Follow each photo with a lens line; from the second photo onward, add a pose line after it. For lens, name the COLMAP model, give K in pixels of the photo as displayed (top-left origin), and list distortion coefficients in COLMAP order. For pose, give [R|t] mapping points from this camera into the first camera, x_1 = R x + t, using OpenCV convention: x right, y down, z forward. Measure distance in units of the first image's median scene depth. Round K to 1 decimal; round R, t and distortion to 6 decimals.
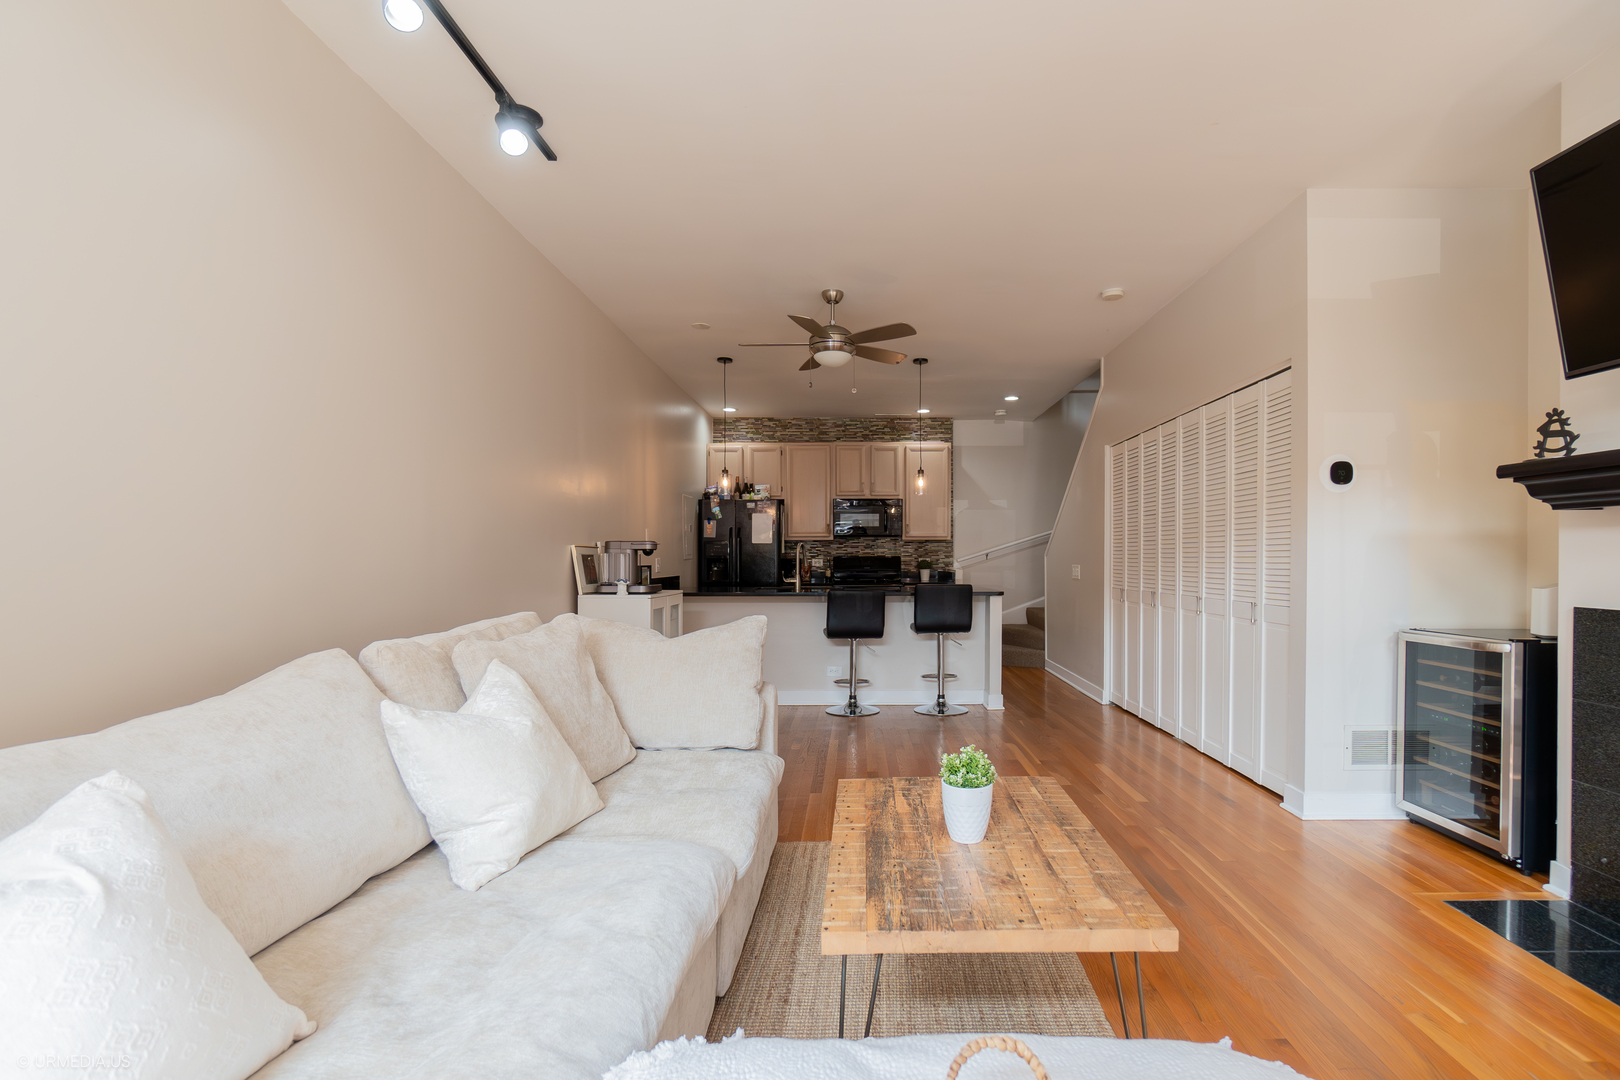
lens RADIAL K [[758.4, 0, 852.6], [0, 758.4, 571.6], [0, 0, 1]] dist [-0.003765, 0.000467]
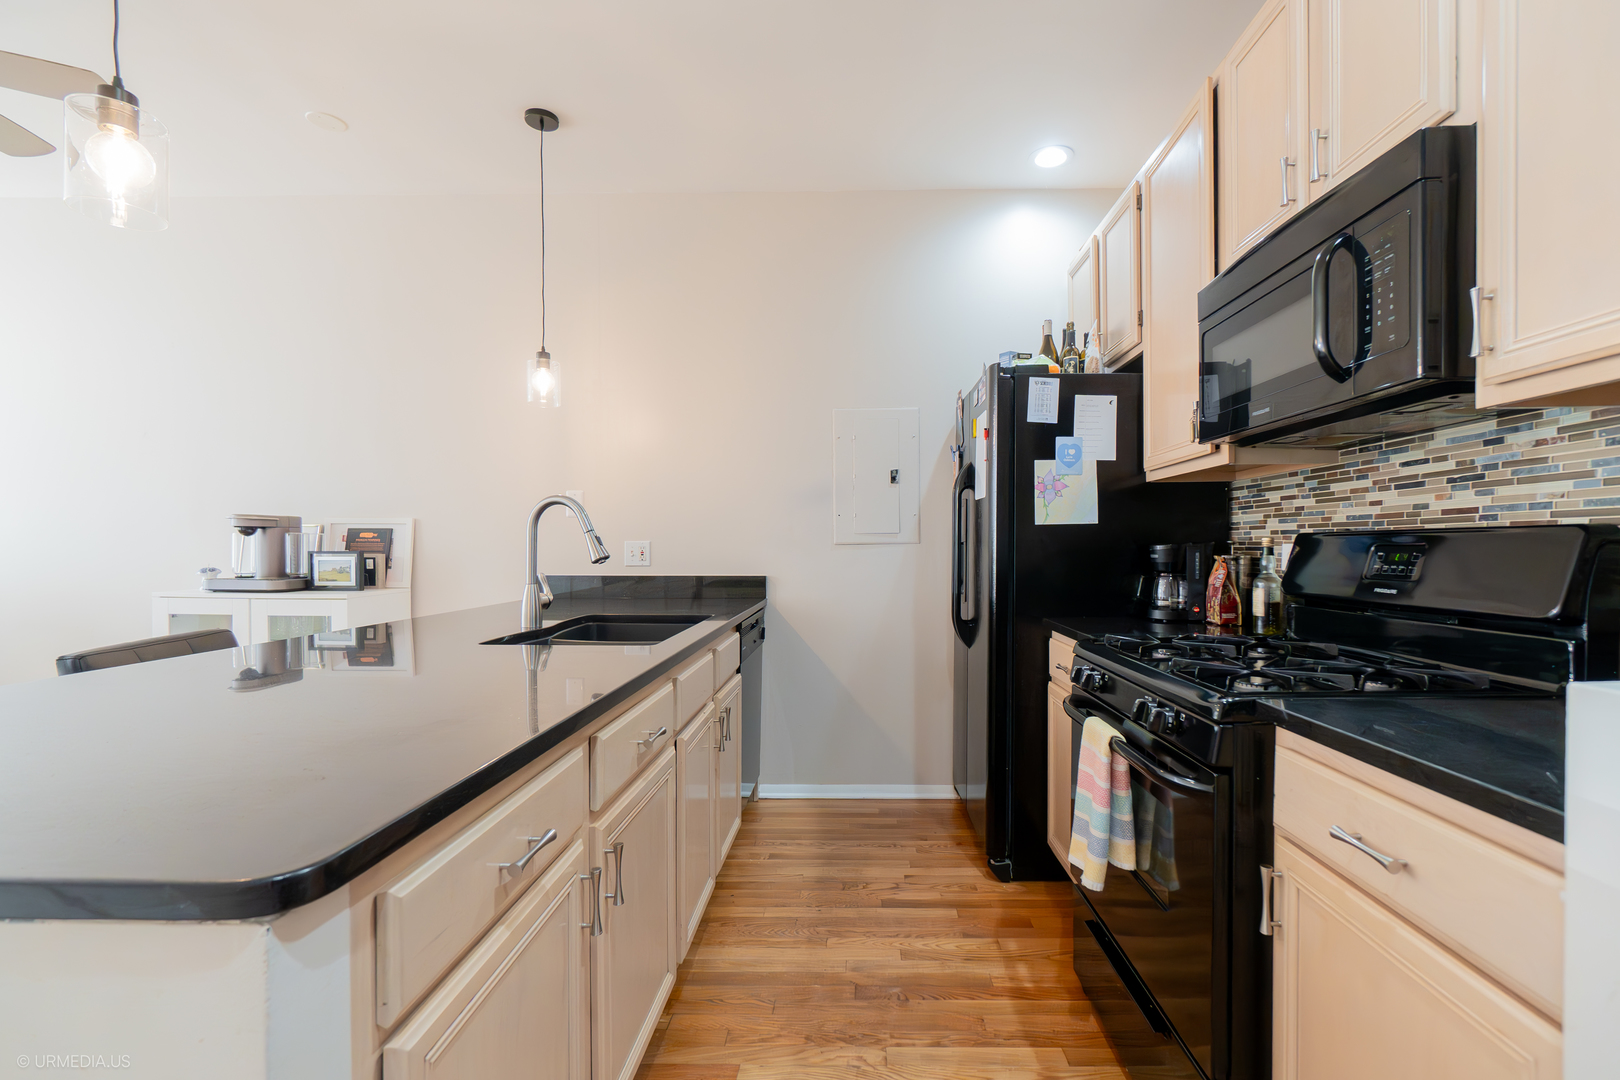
lens RADIAL K [[744.2, 0, 827.3], [0, 744.2, 544.0], [0, 0, 1]] dist [-0.009681, 0.000246]
pose [[-0.019316, -0.007465, -0.999786, 0.230964], [-0.023302, 0.999704, -0.007014, -0.012684], [0.999542, 0.023162, -0.019484, 0.952819]]
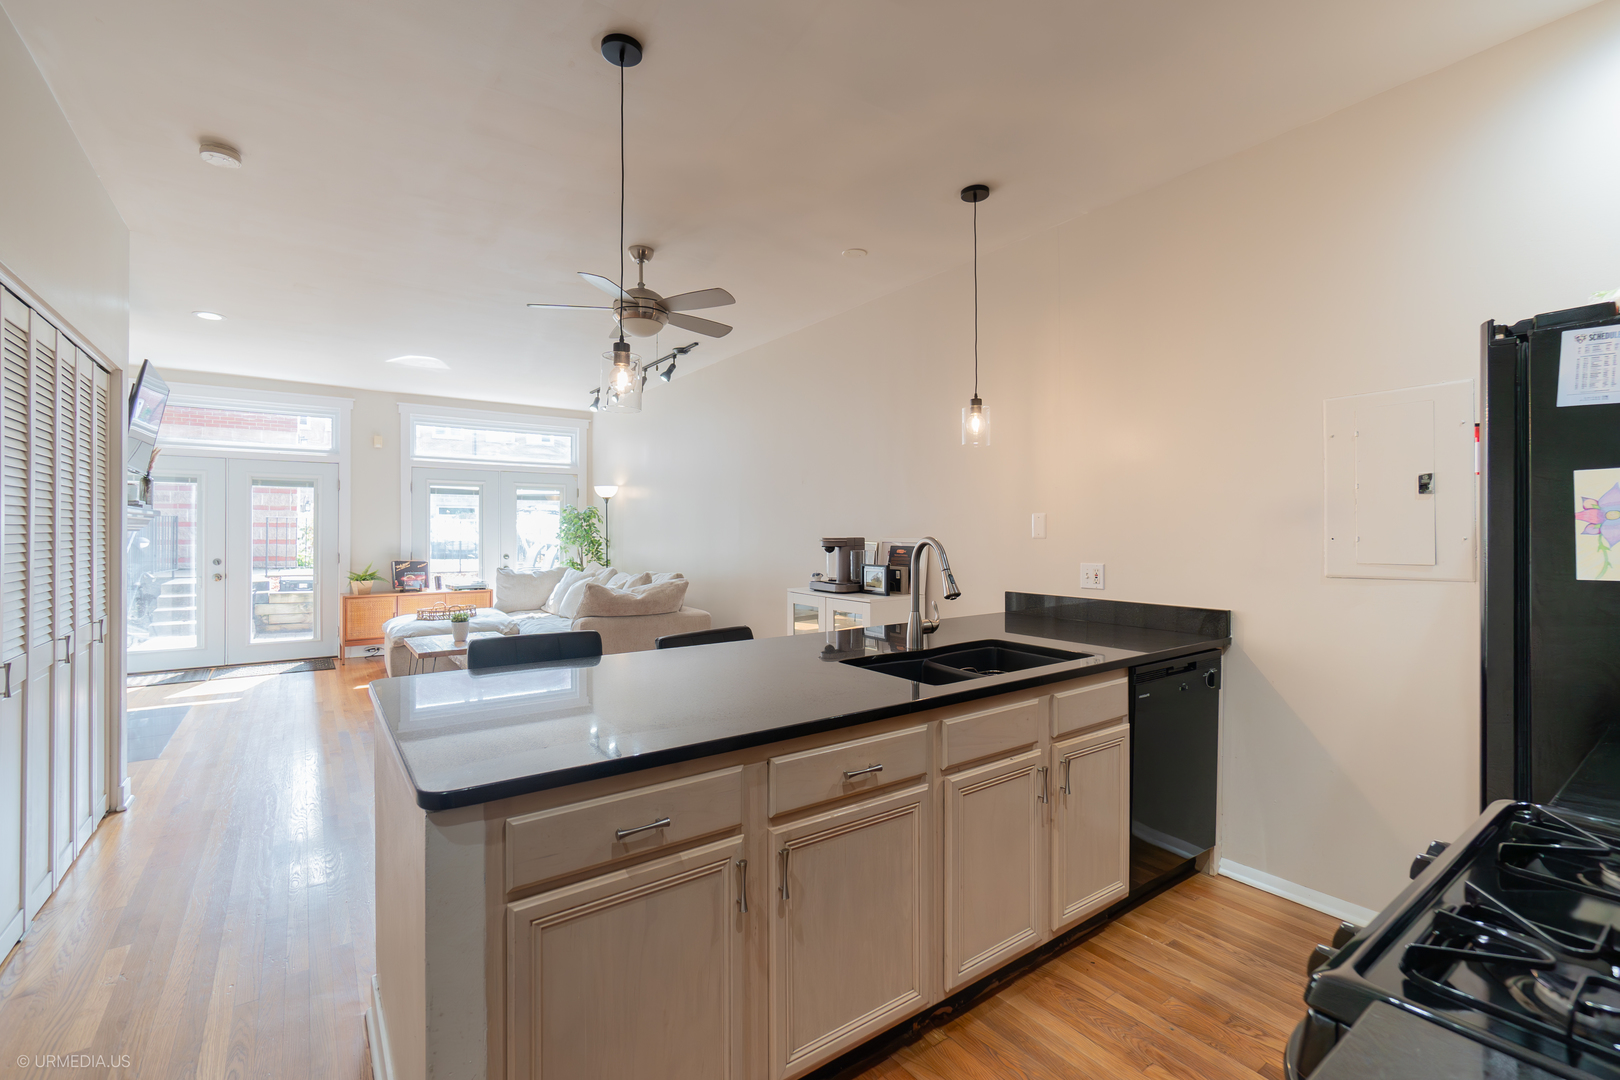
lens RADIAL K [[712.4, 0, 786.4], [0, 712.4, 509.9], [0, 0, 1]] dist [-0.002813, -0.000080]
pose [[-0.829822, -0.011476, -0.557911, 0.172038], [-0.006815, 0.999922, -0.010432, -0.042023], [0.557987, -0.004855, -0.829836, 1.084136]]
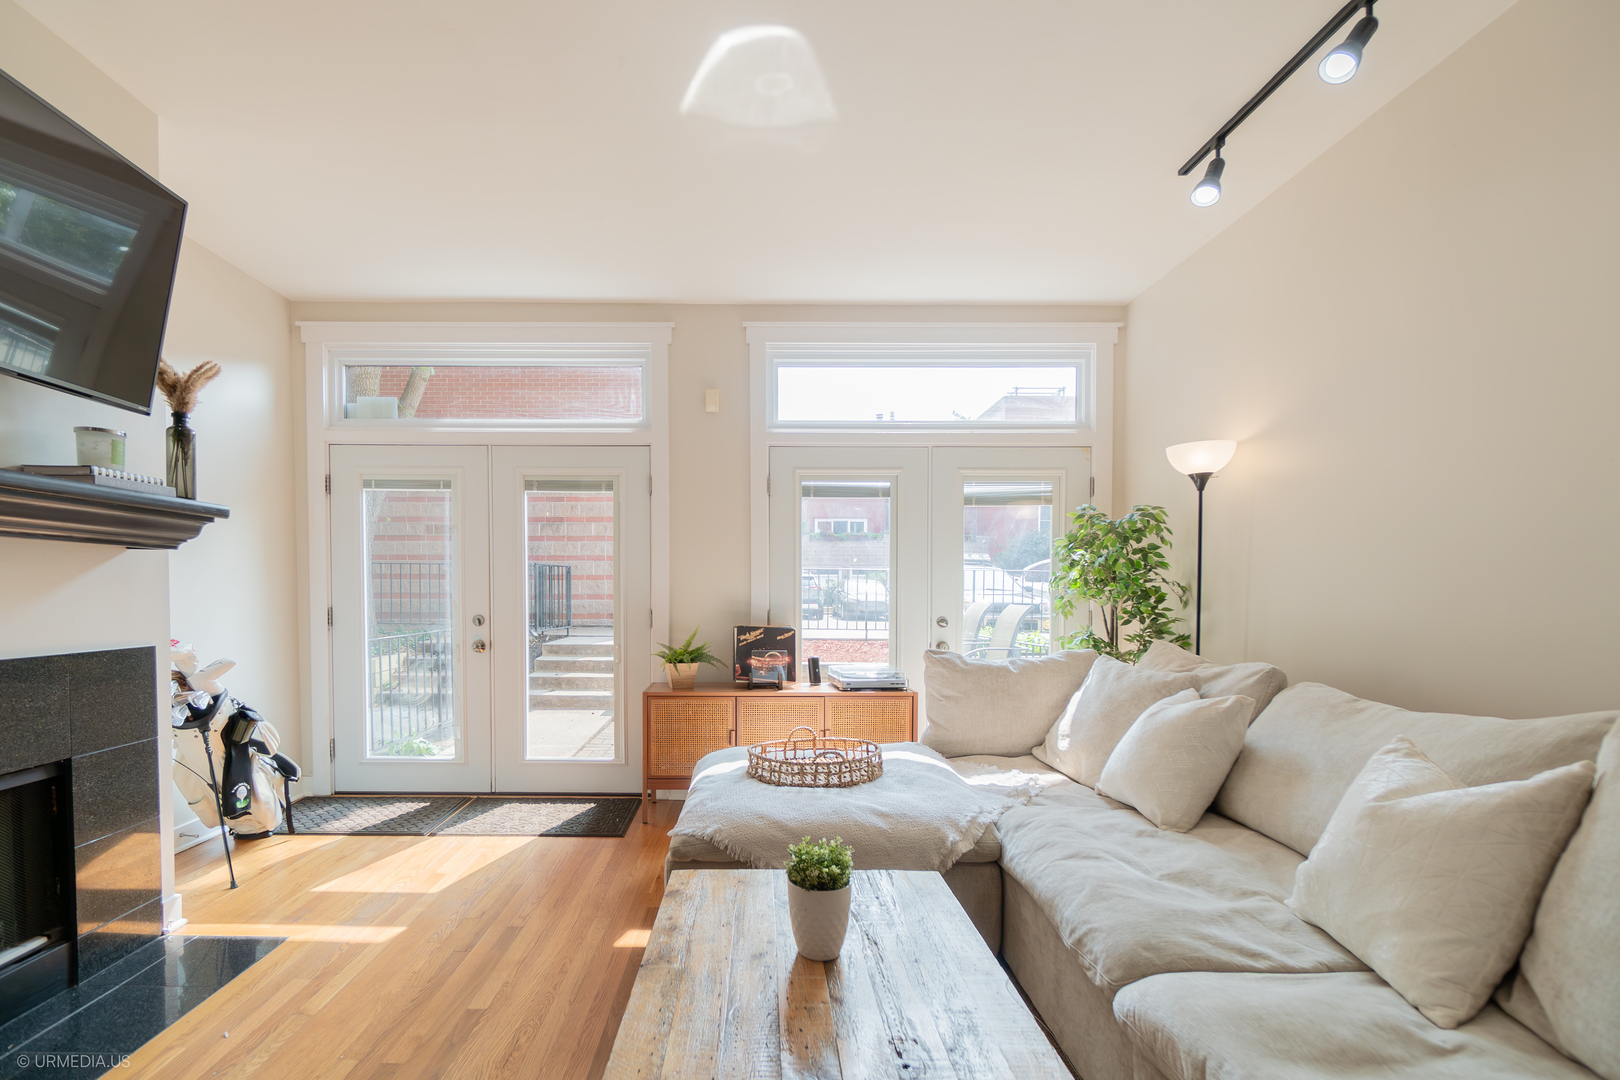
lens RADIAL K [[729.4, 0, 768.9], [0, 729.4, 614.3], [0, 0, 1]] dist [-0.000995, -0.000001]
pose [[-0.999876, 0.001525, -0.015654, 0.052628], [0.000778, 0.998863, 0.047670, -0.009920], [0.015709, 0.047652, -0.998740, 0.460387]]
